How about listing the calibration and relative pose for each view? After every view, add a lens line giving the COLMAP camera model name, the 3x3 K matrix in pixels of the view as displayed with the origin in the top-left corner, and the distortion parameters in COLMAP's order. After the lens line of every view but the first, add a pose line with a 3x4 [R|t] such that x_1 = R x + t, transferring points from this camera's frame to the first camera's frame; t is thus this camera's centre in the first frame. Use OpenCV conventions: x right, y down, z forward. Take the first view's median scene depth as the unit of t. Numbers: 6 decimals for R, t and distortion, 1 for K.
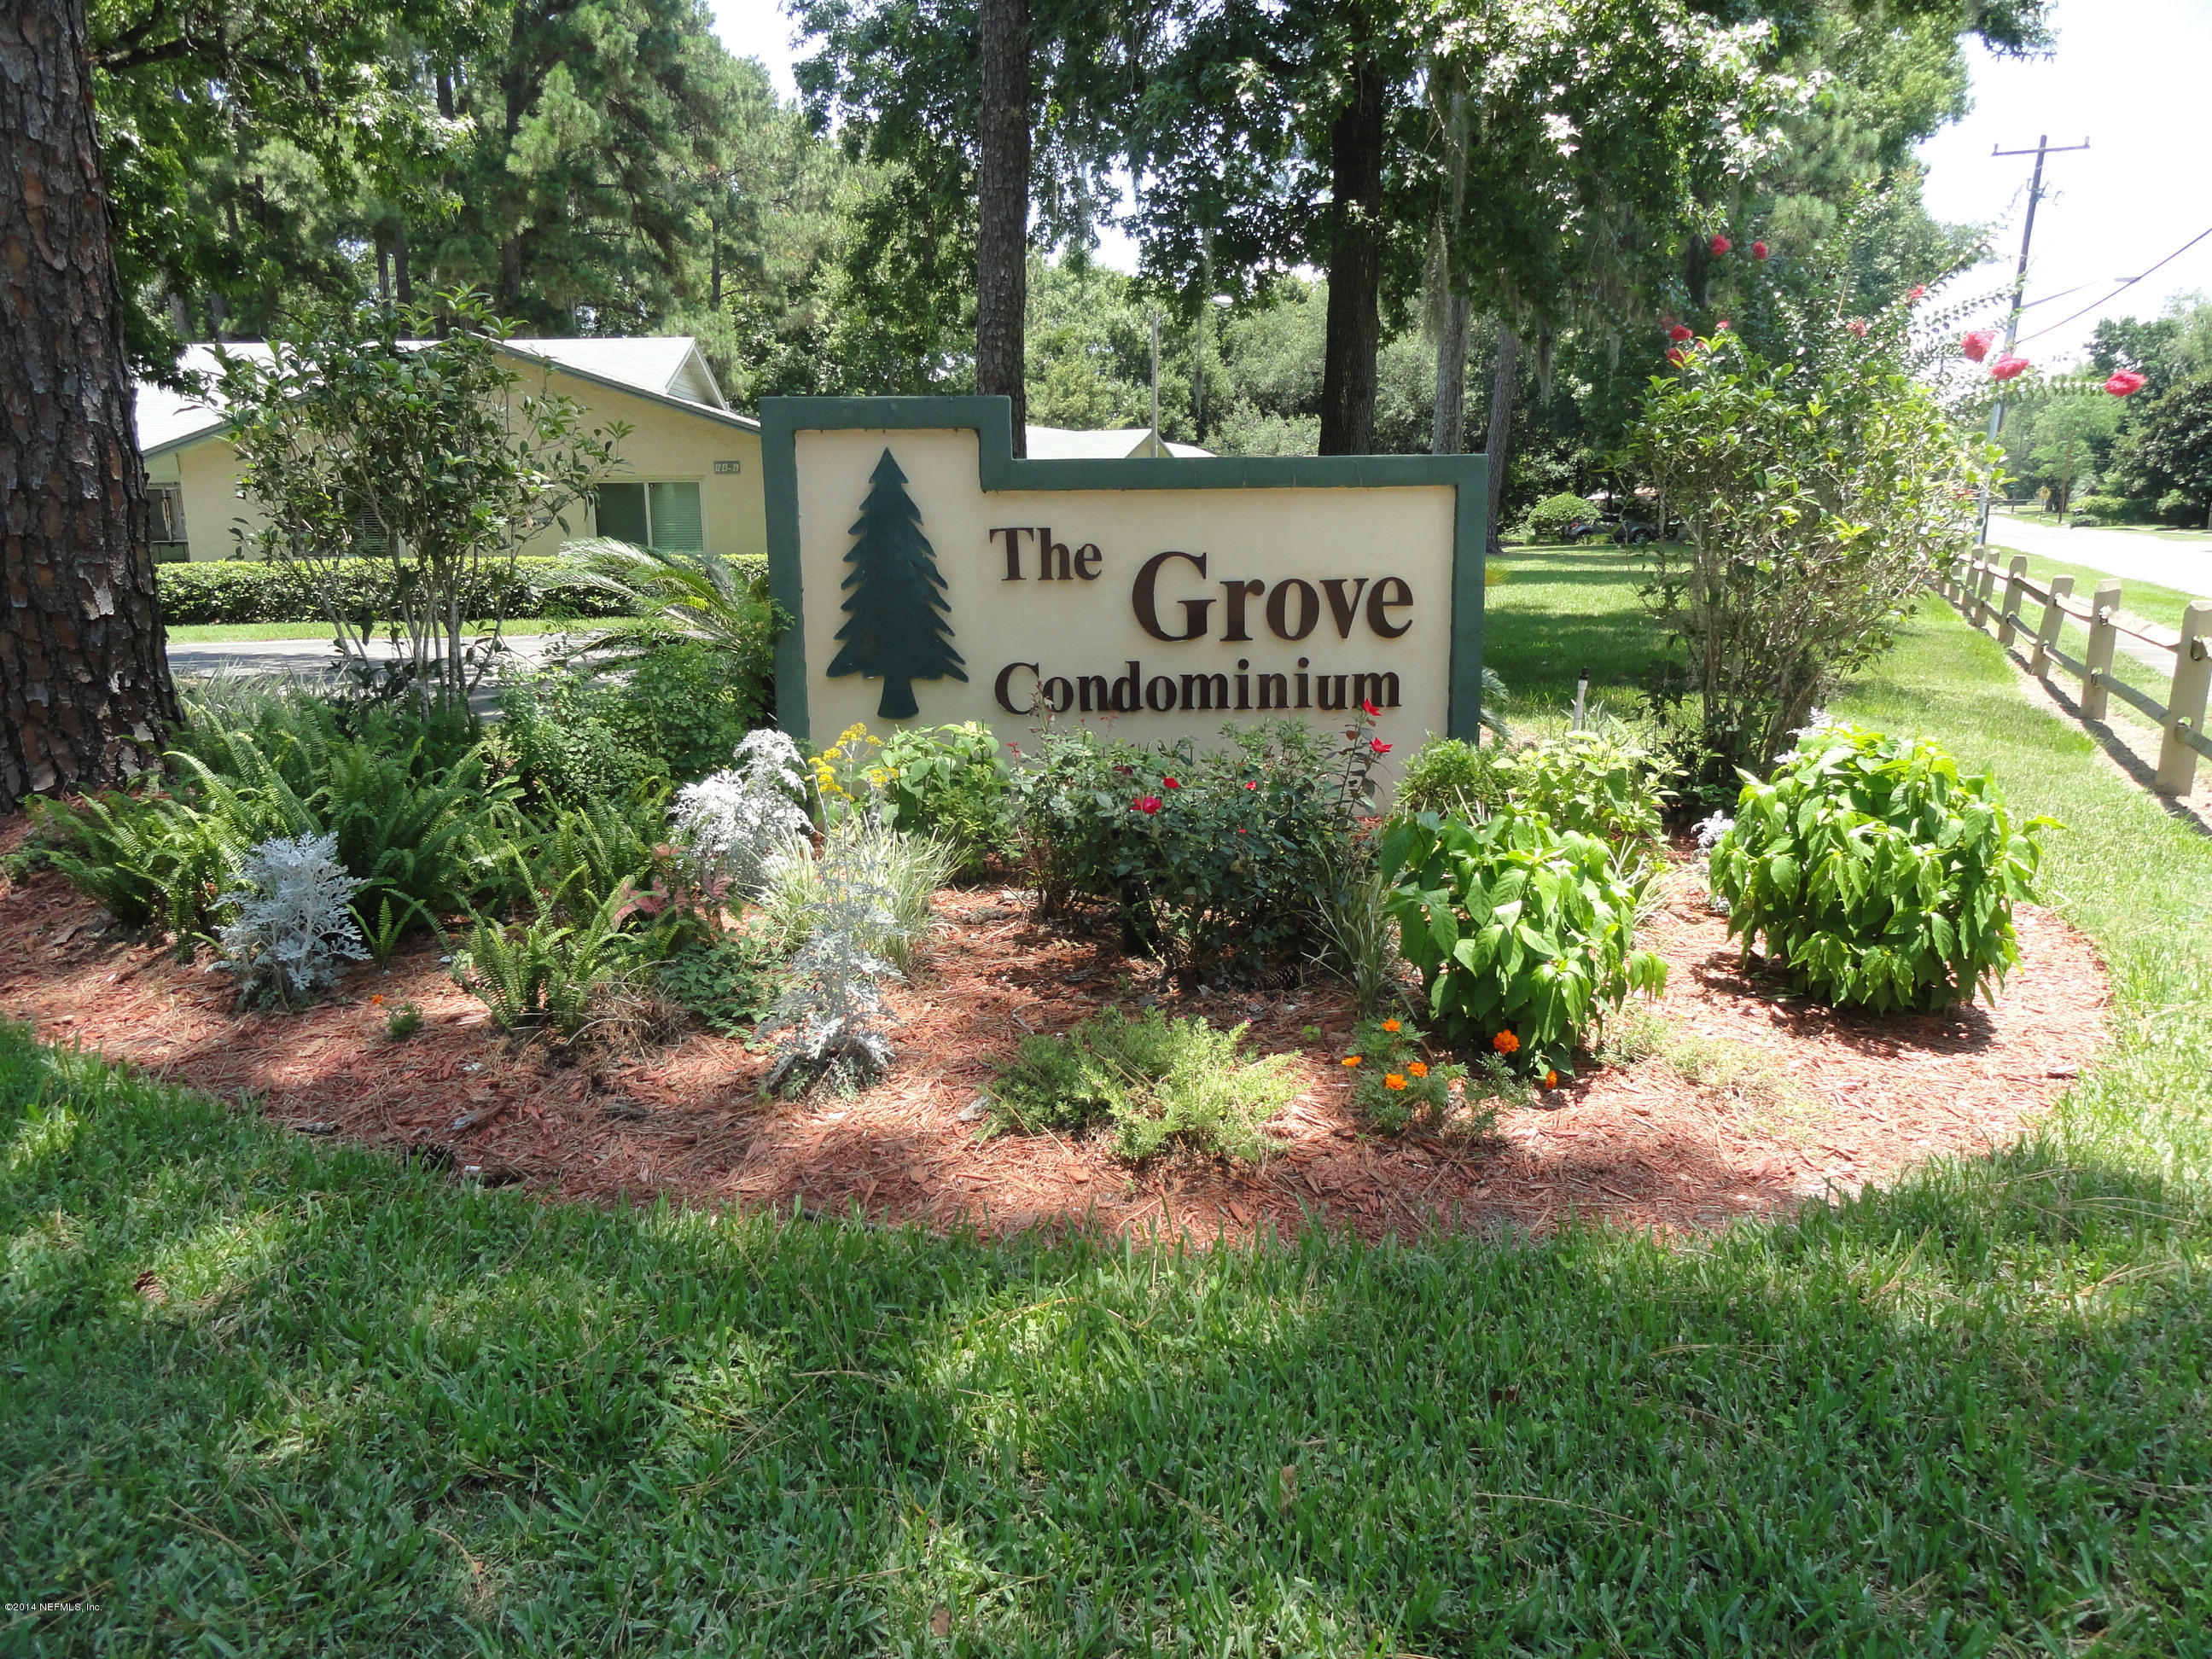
lens RADIAL K [[1547.3, 0, 1112.8], [0, 1547.3, 830.4], [0, 0, 1]] dist [0.001059, 0.000086]
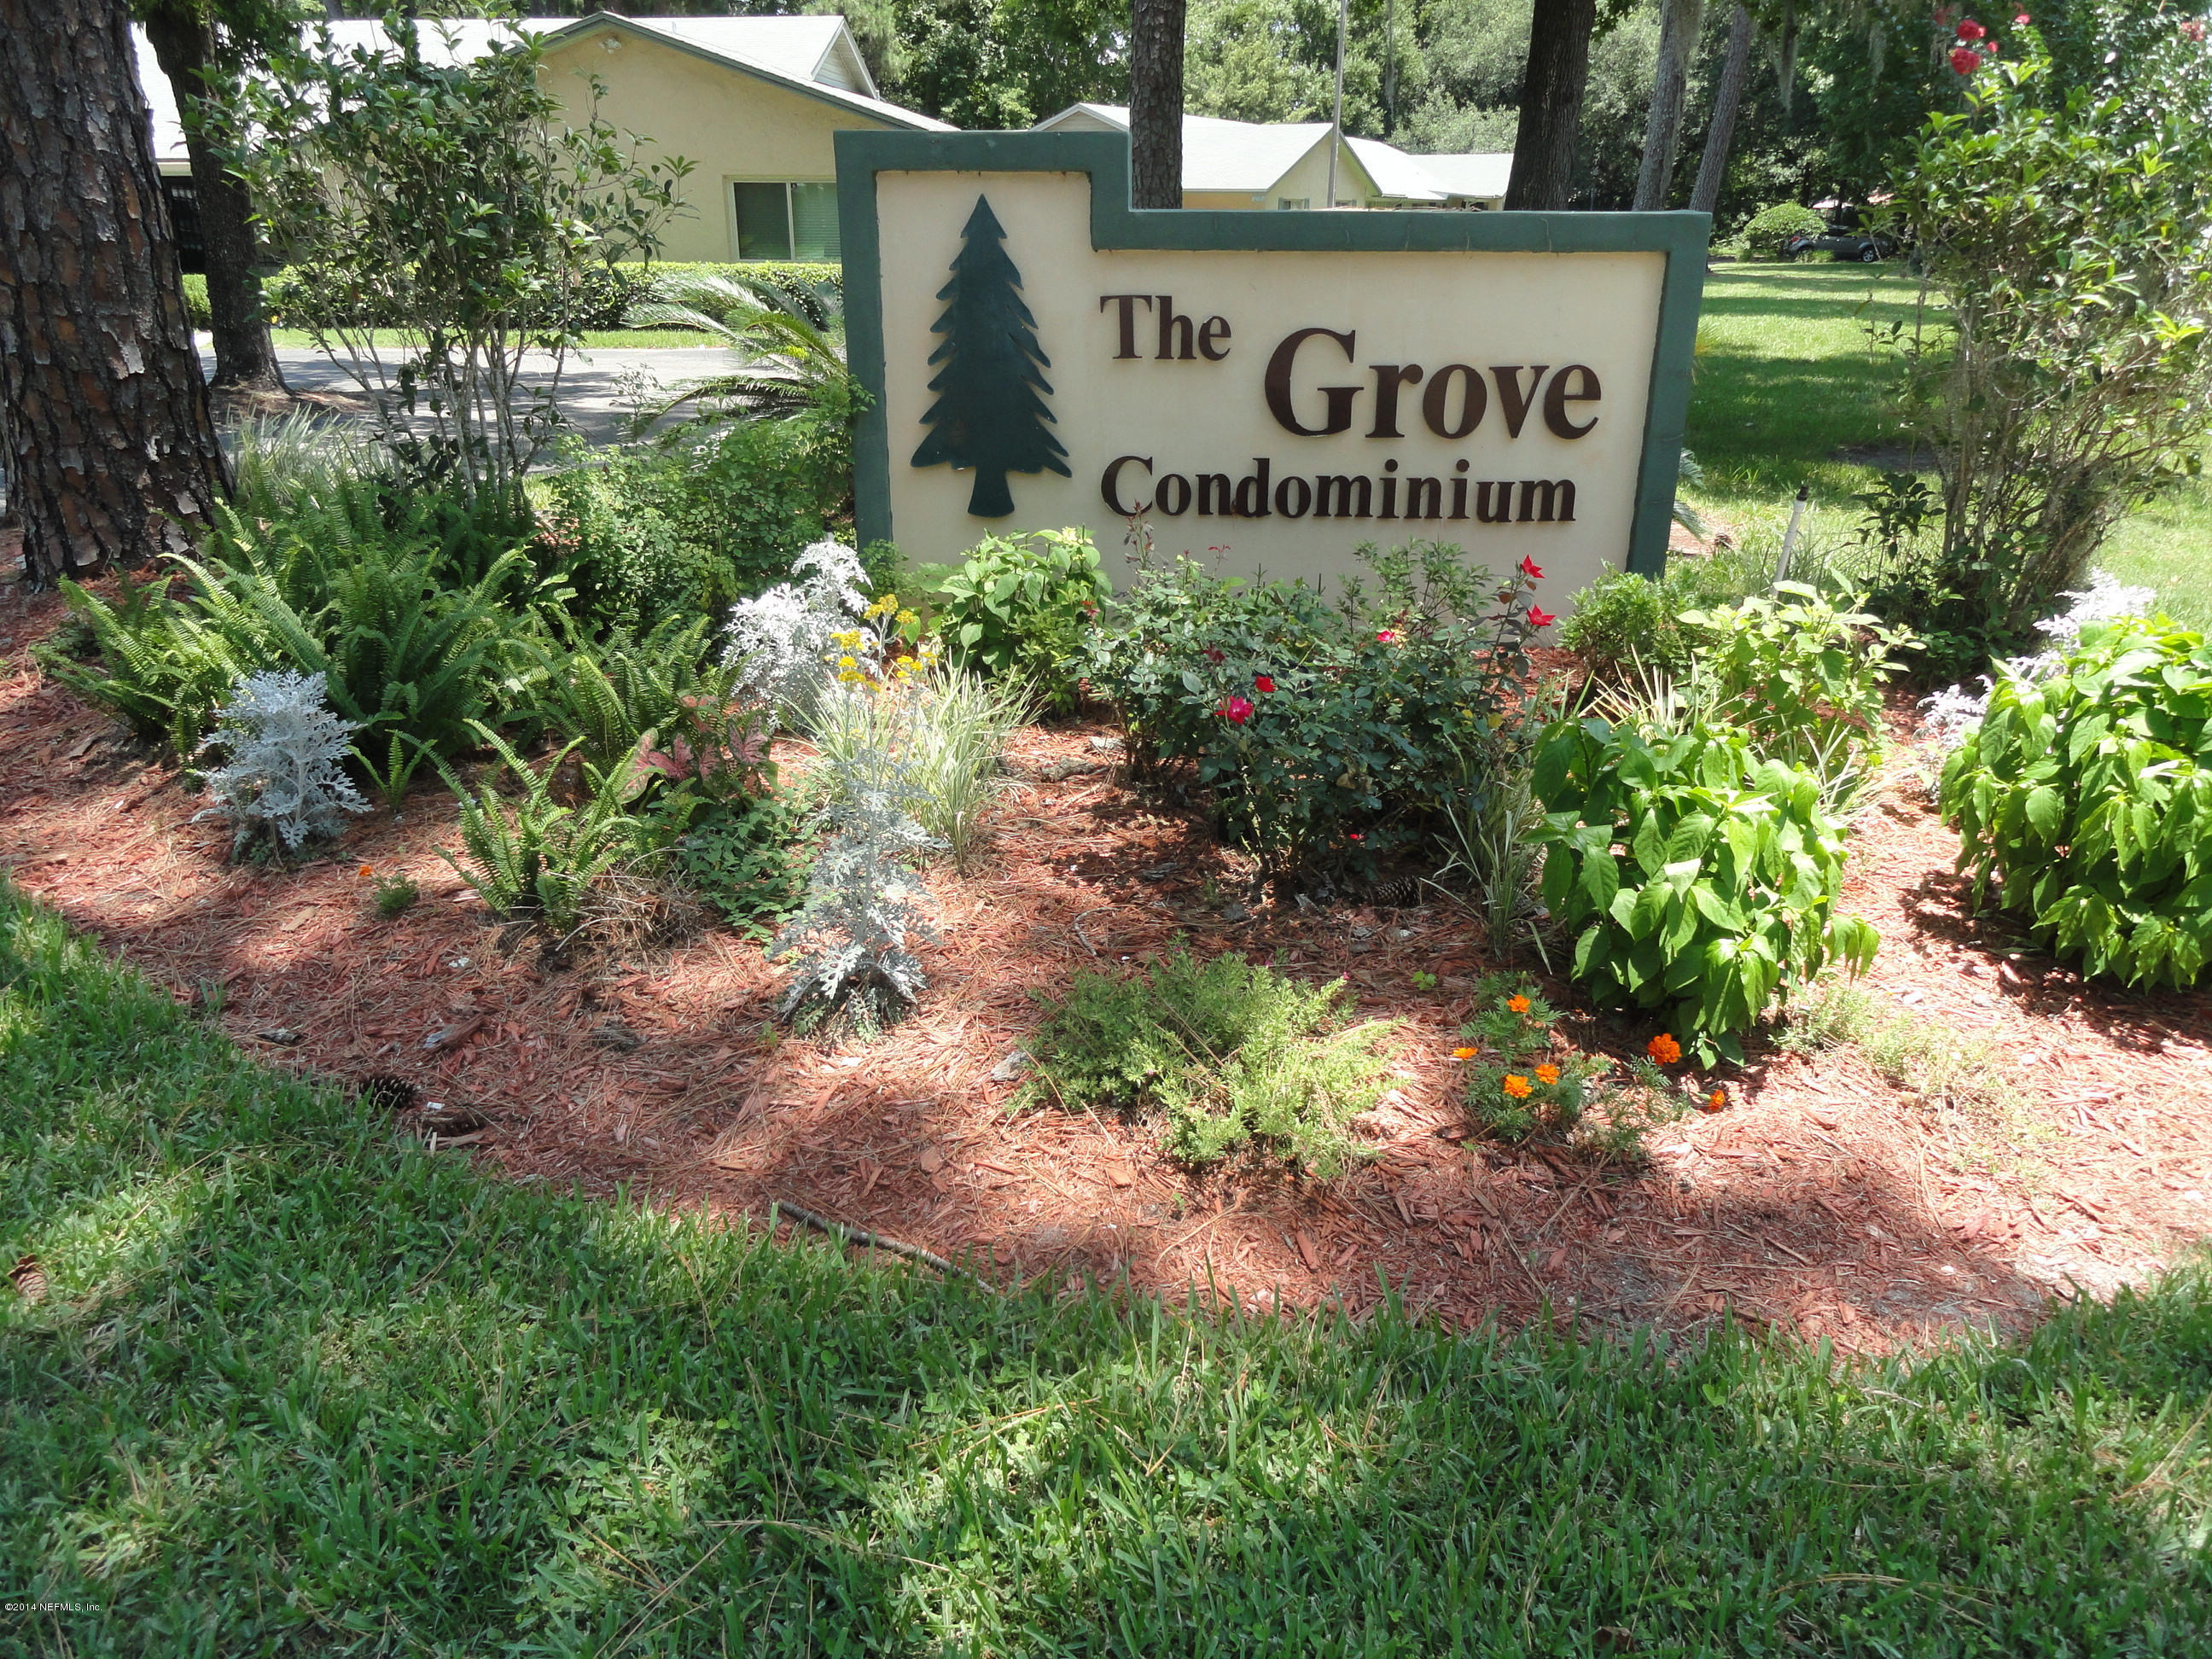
lens RADIAL K [[1554.4, 0, 1106.0], [0, 1554.4, 829.5], [0, 0, 1]] dist [-0.001121, 0.003273]
pose [[0.993995, 0.055322, -0.094414, 0.028422], [-0.038017, 0.983633, 0.176125, -0.078466], [0.102612, -0.171478, 0.979830, 0.153029]]
